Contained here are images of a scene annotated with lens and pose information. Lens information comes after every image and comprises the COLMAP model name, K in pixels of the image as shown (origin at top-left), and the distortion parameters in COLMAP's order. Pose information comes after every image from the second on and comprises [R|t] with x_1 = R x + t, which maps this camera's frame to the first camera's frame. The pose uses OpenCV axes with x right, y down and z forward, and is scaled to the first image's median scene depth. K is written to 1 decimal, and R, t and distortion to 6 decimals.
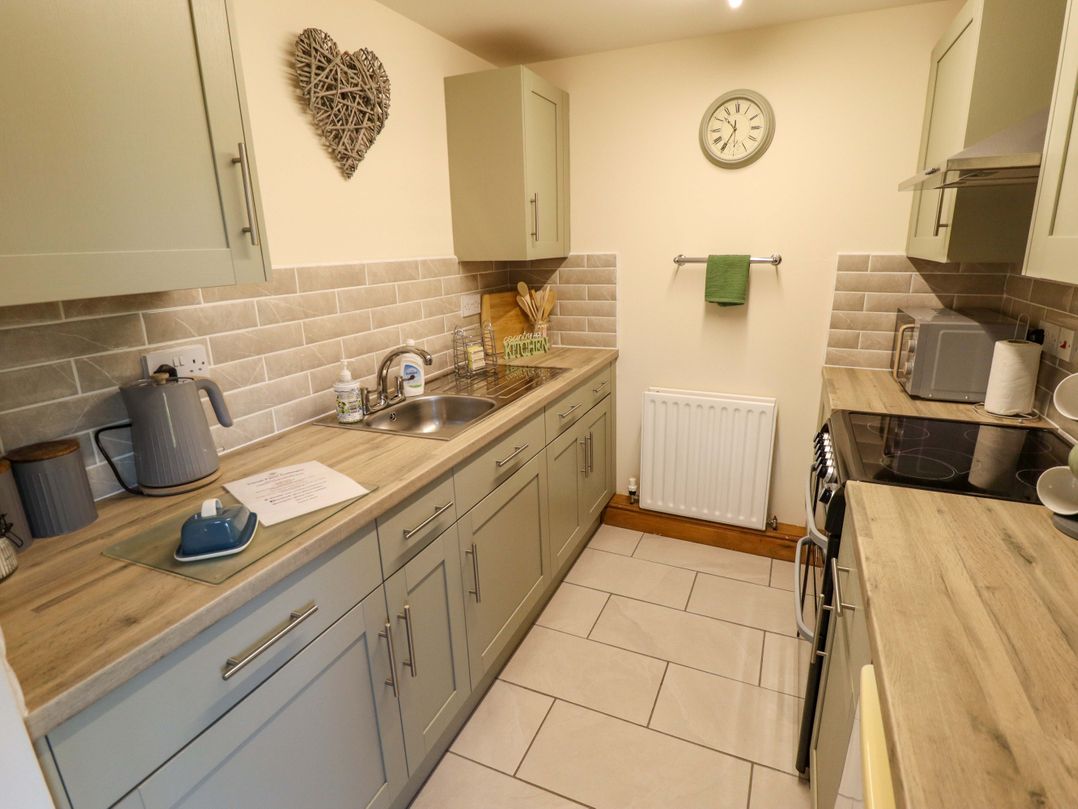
lens RADIAL K [[560.6, 0, 548.6], [0, 560.6, 400.7], [0, 0, 1]] dist [-0.003280, -0.010434]
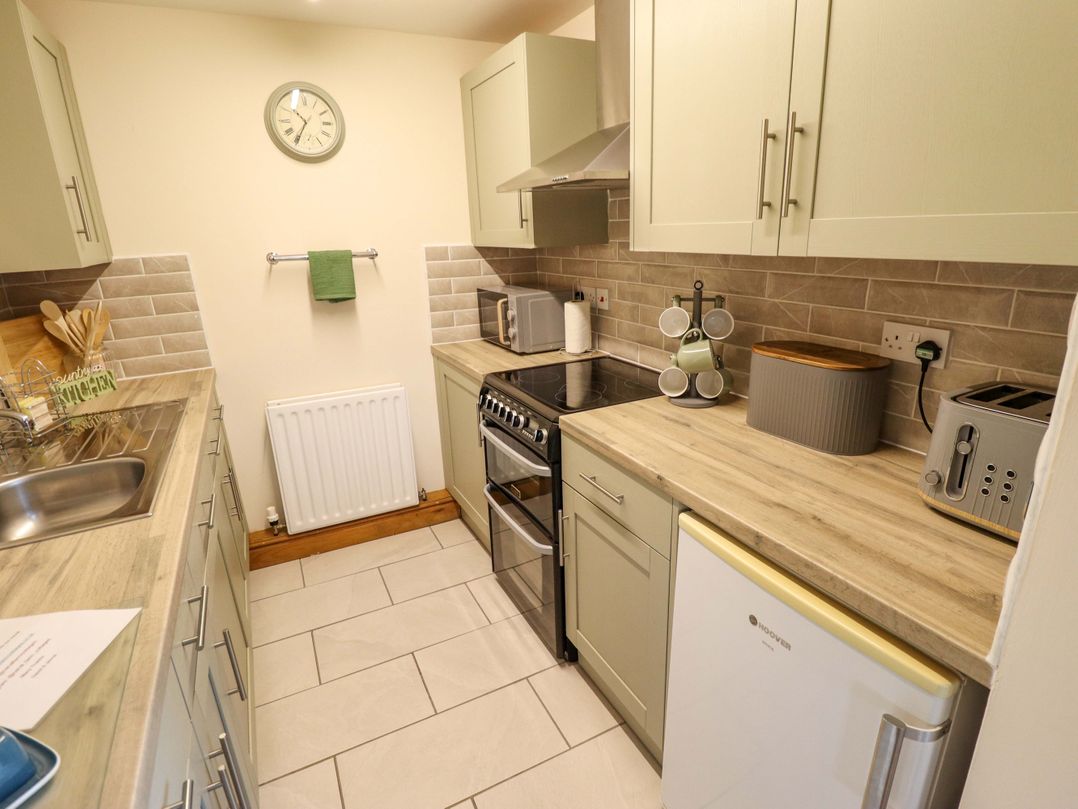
lens RADIAL K [[560.6, 0, 551.9], [0, 560.6, 401.5], [0, 0, 1]] dist [-0.003280, -0.010434]
pose [[0.625257, -0.232170, 0.745085, -0.230880], [0.231056, 0.966992, 0.107420, -0.017914], [-0.745431, 0.104991, 0.658263, 0.084451]]
